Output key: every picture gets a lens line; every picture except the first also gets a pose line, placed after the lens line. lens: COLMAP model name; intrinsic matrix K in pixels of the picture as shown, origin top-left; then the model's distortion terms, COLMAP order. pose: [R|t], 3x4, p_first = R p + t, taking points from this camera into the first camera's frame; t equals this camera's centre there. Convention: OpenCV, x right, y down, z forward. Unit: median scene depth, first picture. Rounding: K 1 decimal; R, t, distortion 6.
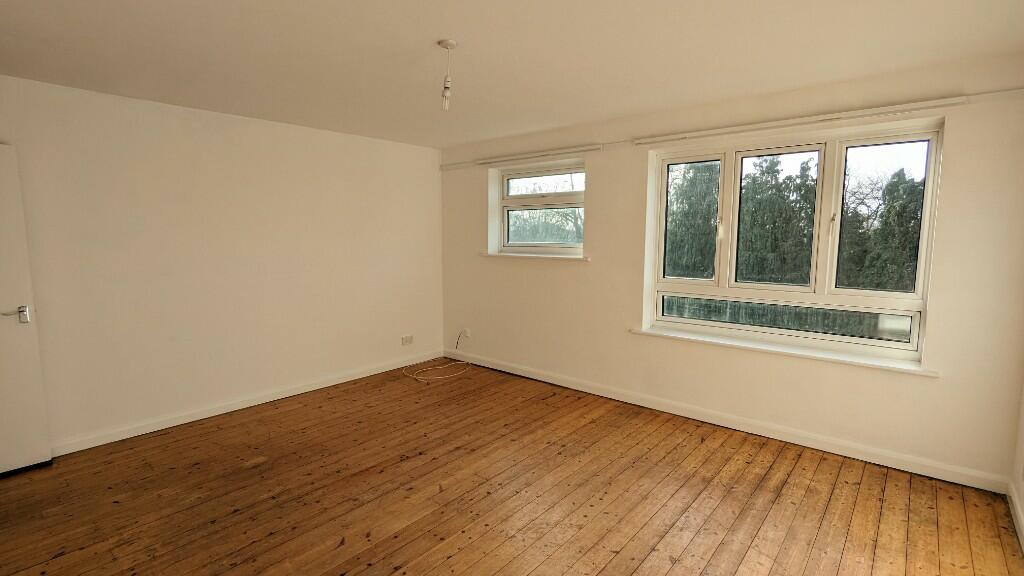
lens RADIAL K [[485.9, 0, 506.9], [0, 485.9, 287.1], [0, 0, 1]] dist [0.013962, -0.001201]
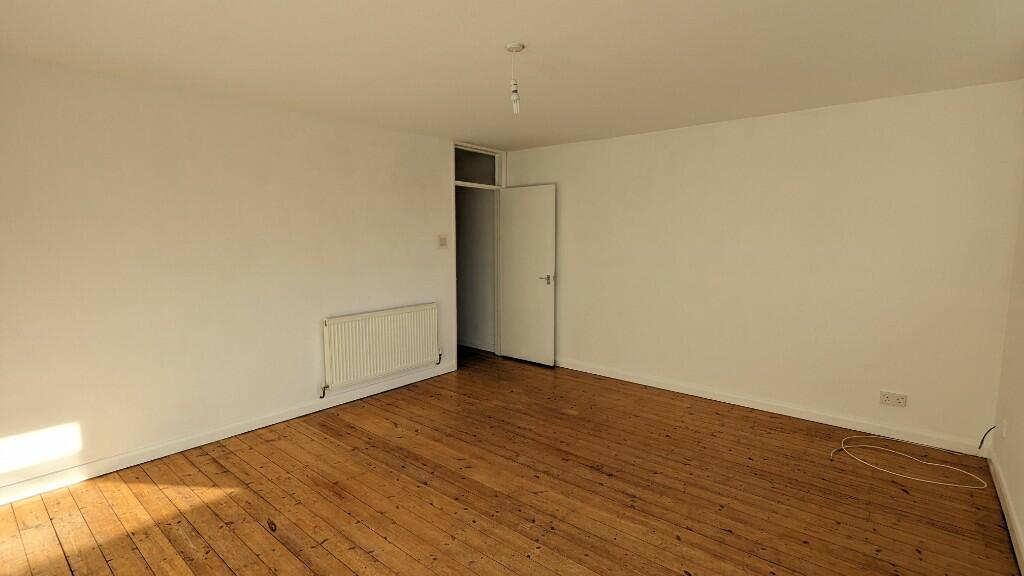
lens RADIAL K [[485.9, 0, 514.5], [0, 485.9, 287.2], [0, 0, 1]] dist [0.013962, -0.001201]
pose [[0.012703, 0.112025, -0.993624, 0.622409], [-0.113296, 0.987466, 0.109883, -0.078403], [0.993480, 0.111178, 0.025236, 0.682490]]
